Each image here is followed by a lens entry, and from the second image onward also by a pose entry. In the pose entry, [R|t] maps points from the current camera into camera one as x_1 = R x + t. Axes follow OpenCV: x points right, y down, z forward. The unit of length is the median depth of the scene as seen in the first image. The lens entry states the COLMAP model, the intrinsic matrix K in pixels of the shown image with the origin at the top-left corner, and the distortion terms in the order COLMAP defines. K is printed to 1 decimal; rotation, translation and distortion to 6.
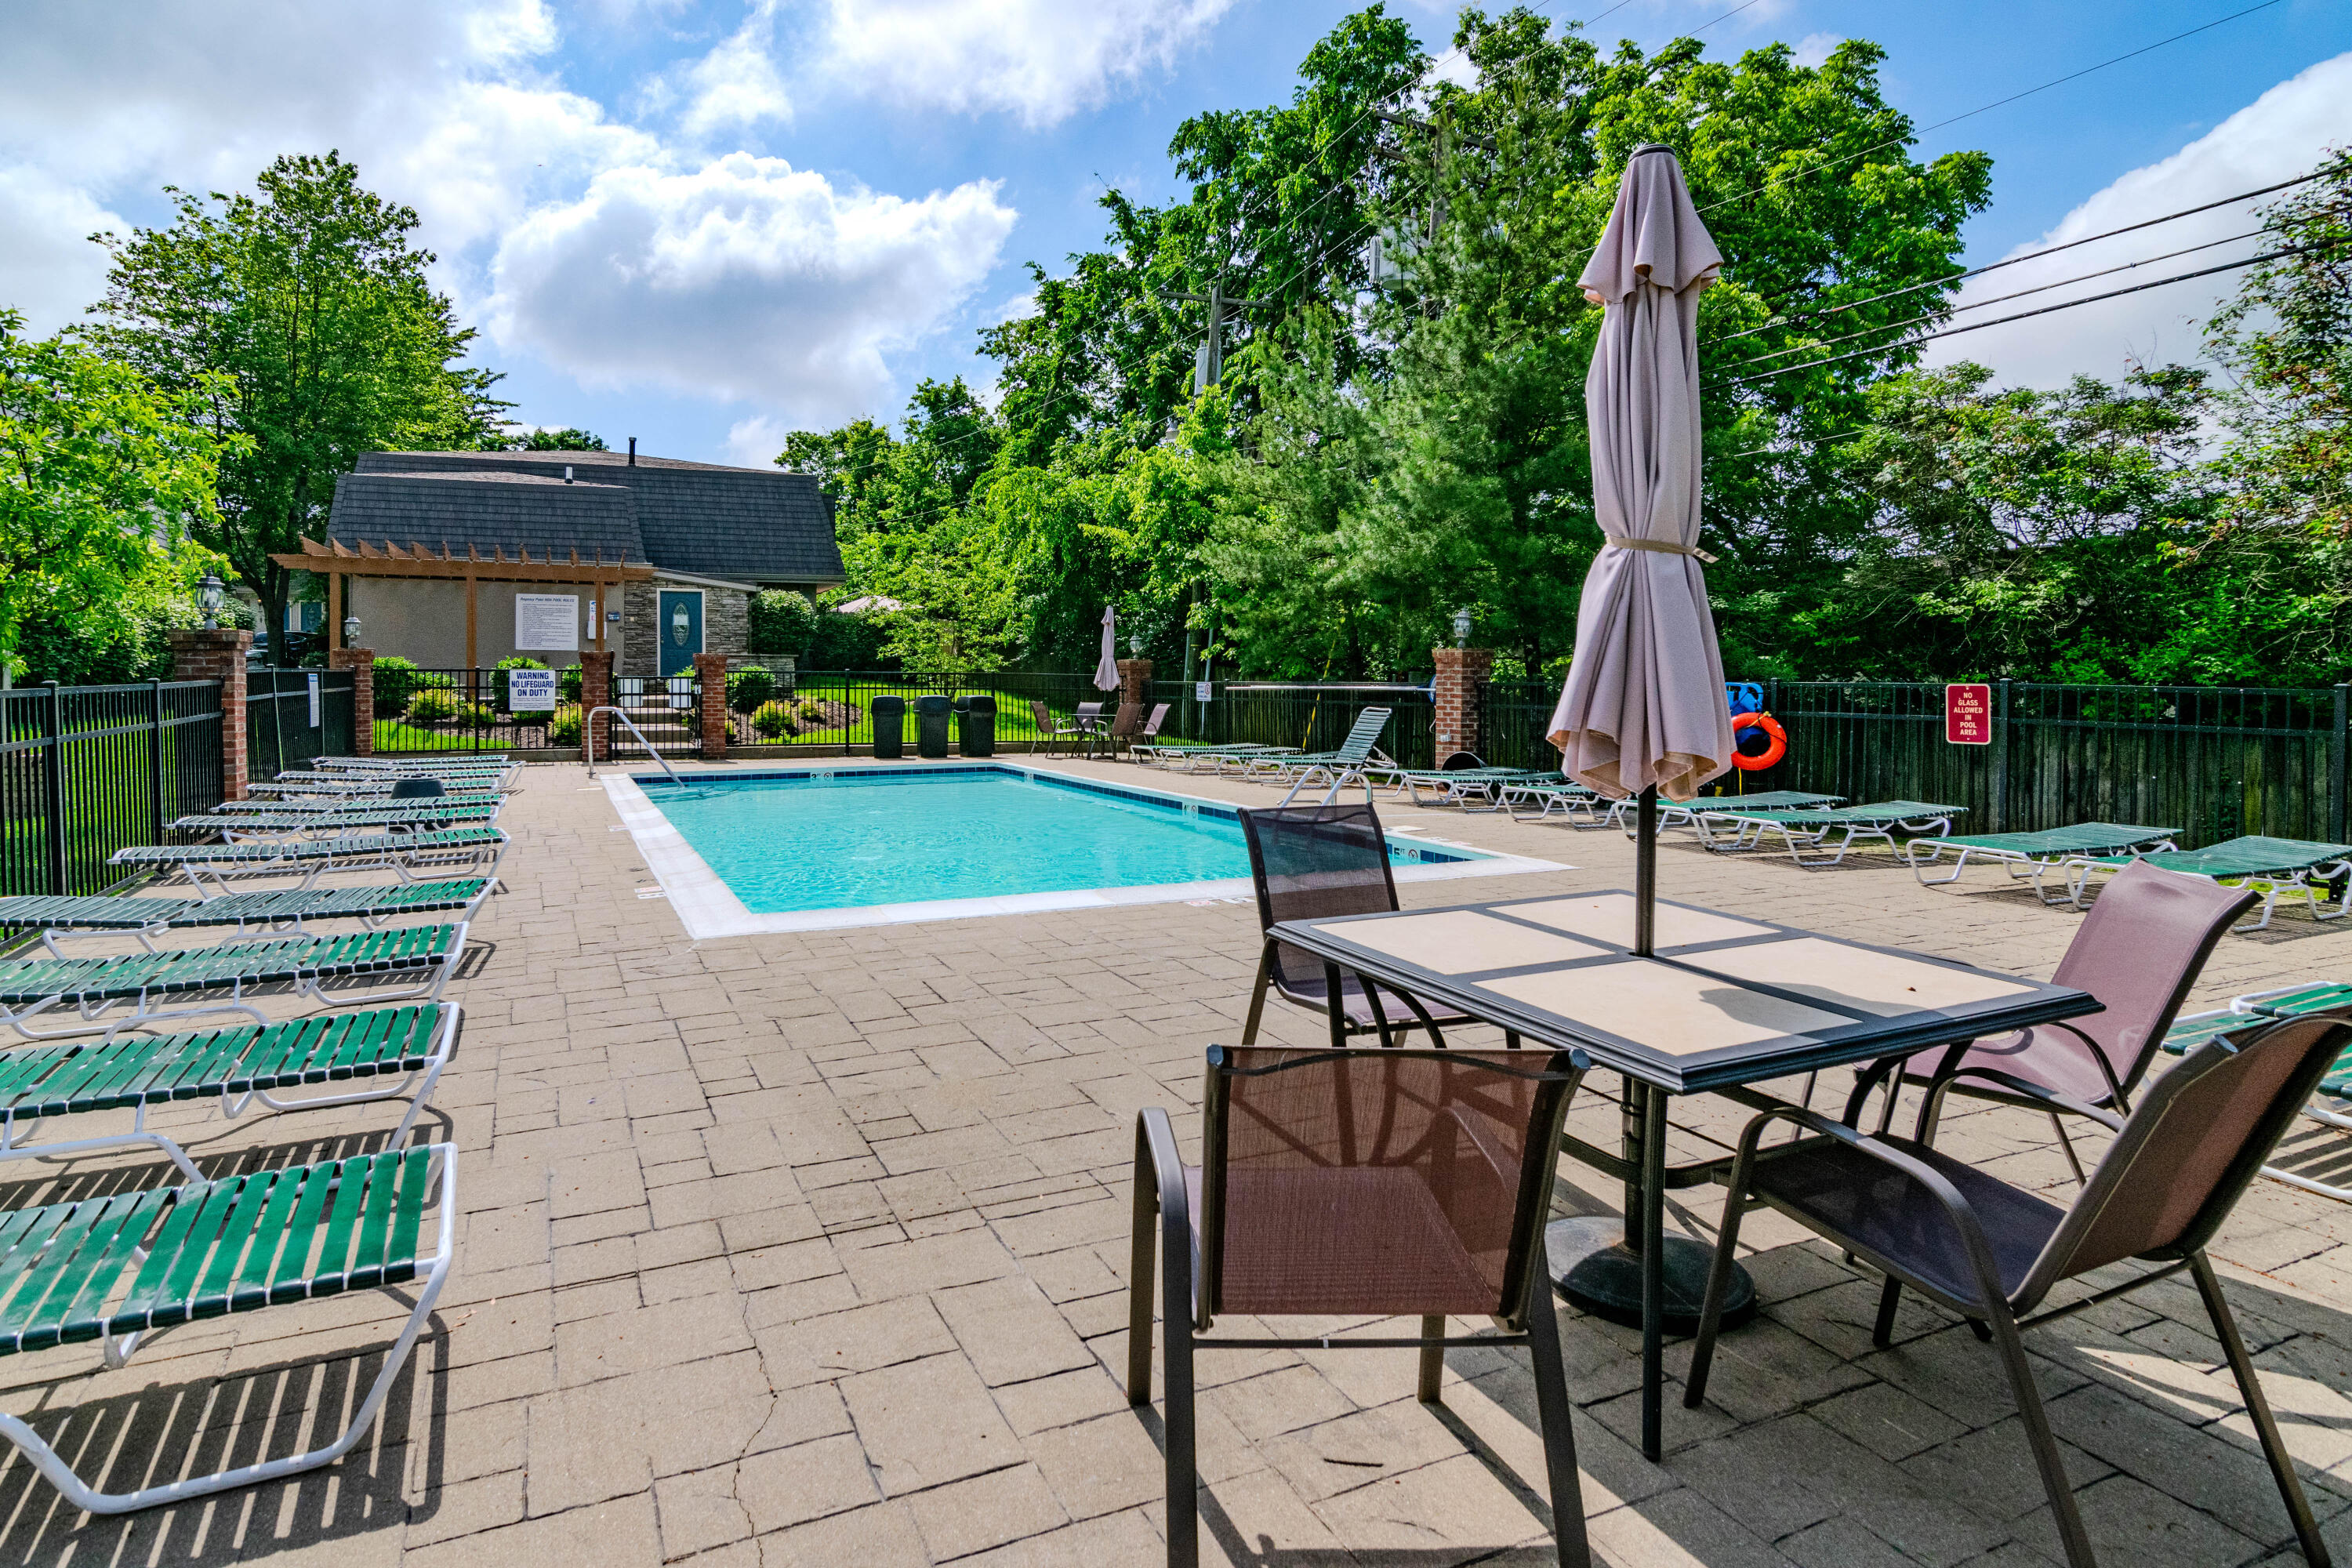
lens RADIAL K [[1134.8, 0, 1318.0], [0, 1134.8, 715.2], [0, 0, 1]] dist [-0.006251, -0.001848]
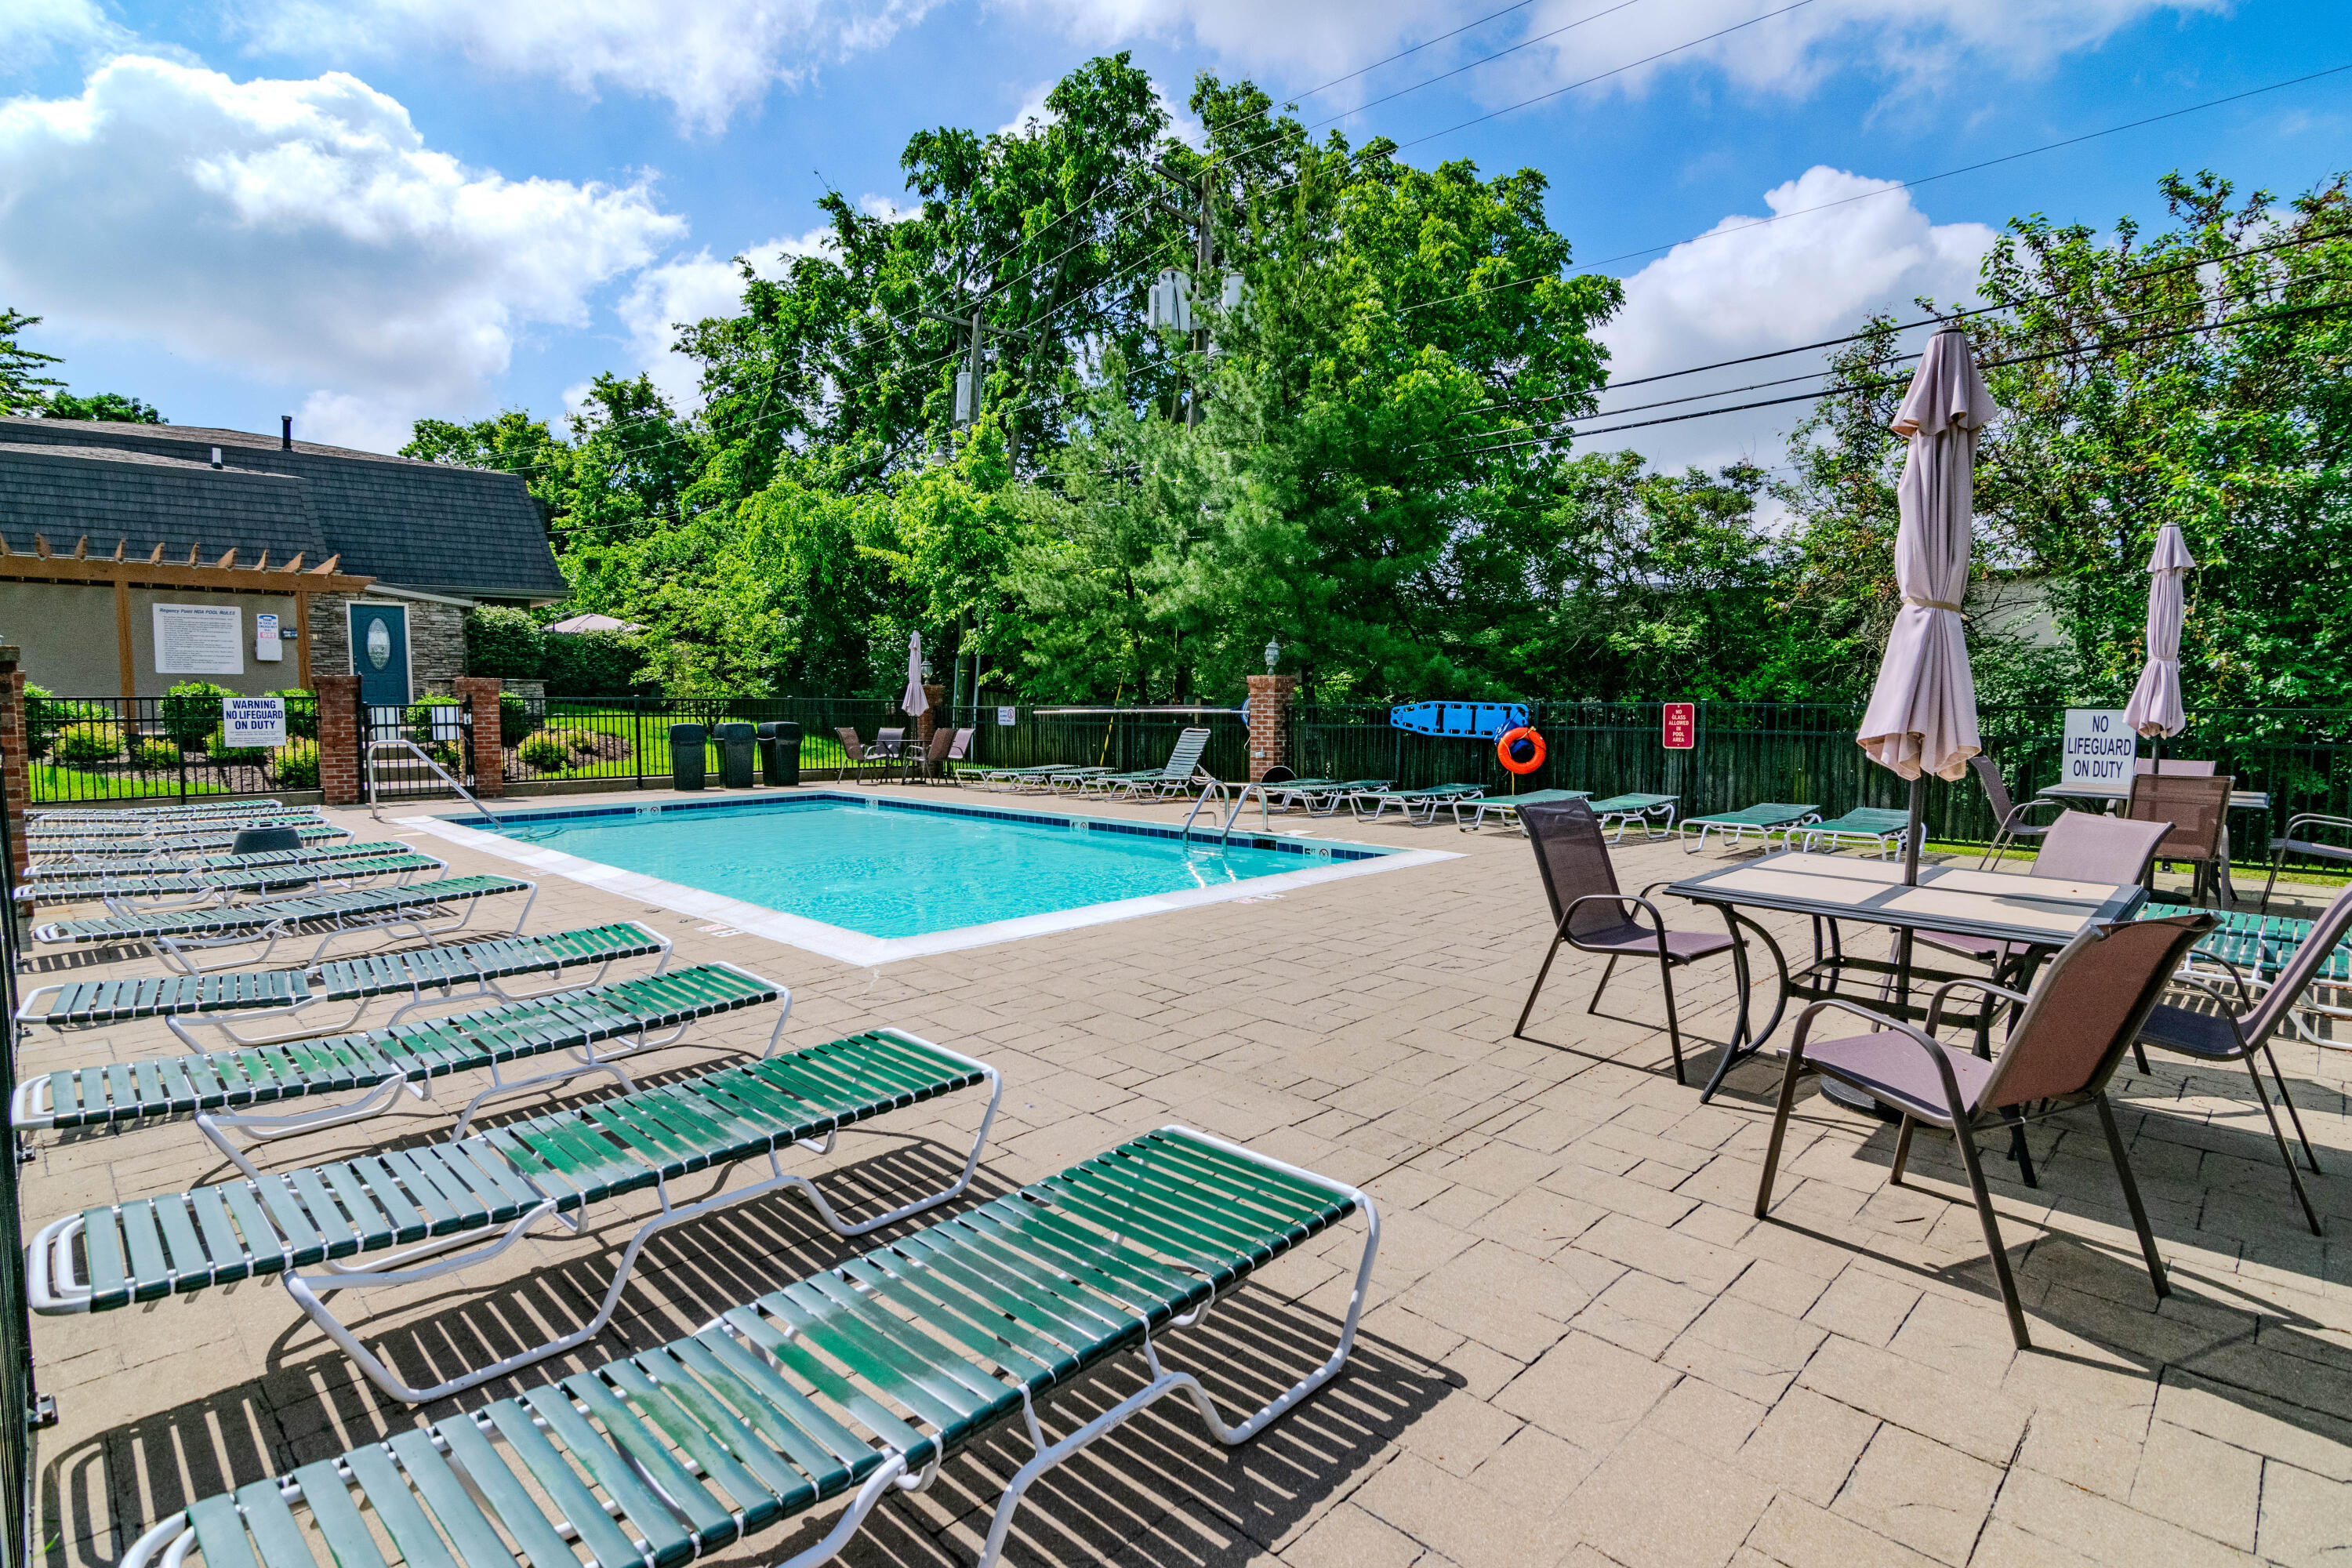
lens RADIAL K [[1059.2, 0, 1287.0], [0, 1059.2, 801.3], [0, 0, 1]] dist [-0.000527, -0.004263]
pose [[0.934028, -0.039016, 0.355062, -0.197182], [0.017466, 0.997816, 0.063699, -0.000053], [-0.356772, -0.053295, 0.932670, 0.002561]]
